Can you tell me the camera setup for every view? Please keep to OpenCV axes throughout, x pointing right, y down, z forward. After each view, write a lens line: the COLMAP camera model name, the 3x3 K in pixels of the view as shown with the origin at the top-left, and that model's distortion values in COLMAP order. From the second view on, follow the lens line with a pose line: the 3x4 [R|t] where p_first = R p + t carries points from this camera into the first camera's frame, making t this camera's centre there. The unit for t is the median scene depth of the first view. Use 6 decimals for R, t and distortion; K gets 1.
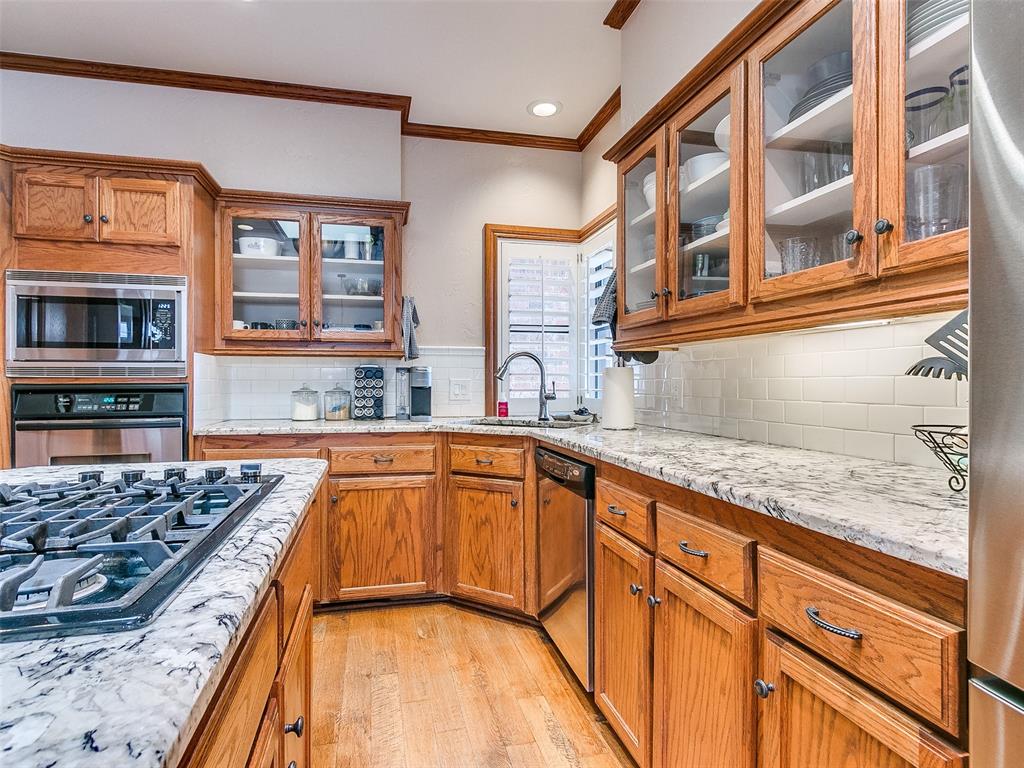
lens RADIAL K [[530.7, 0, 502.5], [0, 530.7, 383.7], [0, 0, 1]] dist [0.000888, 0.000407]
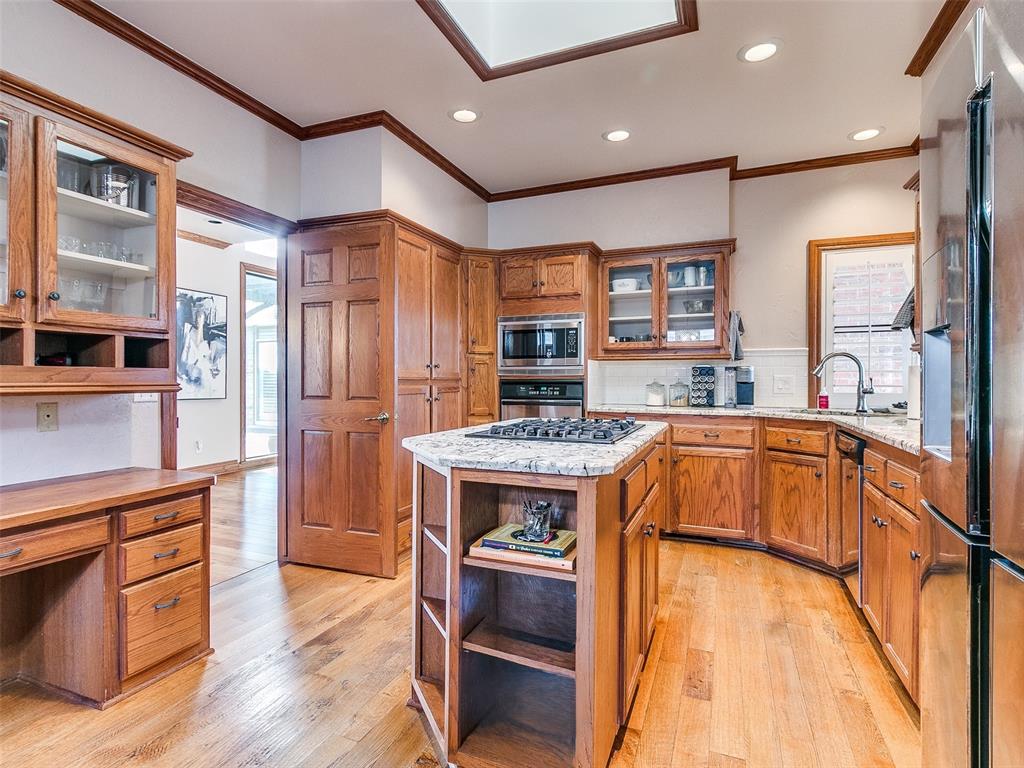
lens RADIAL K [[530.7, 0, 502.5], [0, 530.7, 383.7], [0, 0, 1]] dist [0.000888, 0.000407]
pose [[0.805599, 0.006763, -0.592422, 0.147648], [-0.002961, 0.999968, 0.007390, 0.002666], [0.592454, -0.004199, 0.805594, -0.409202]]
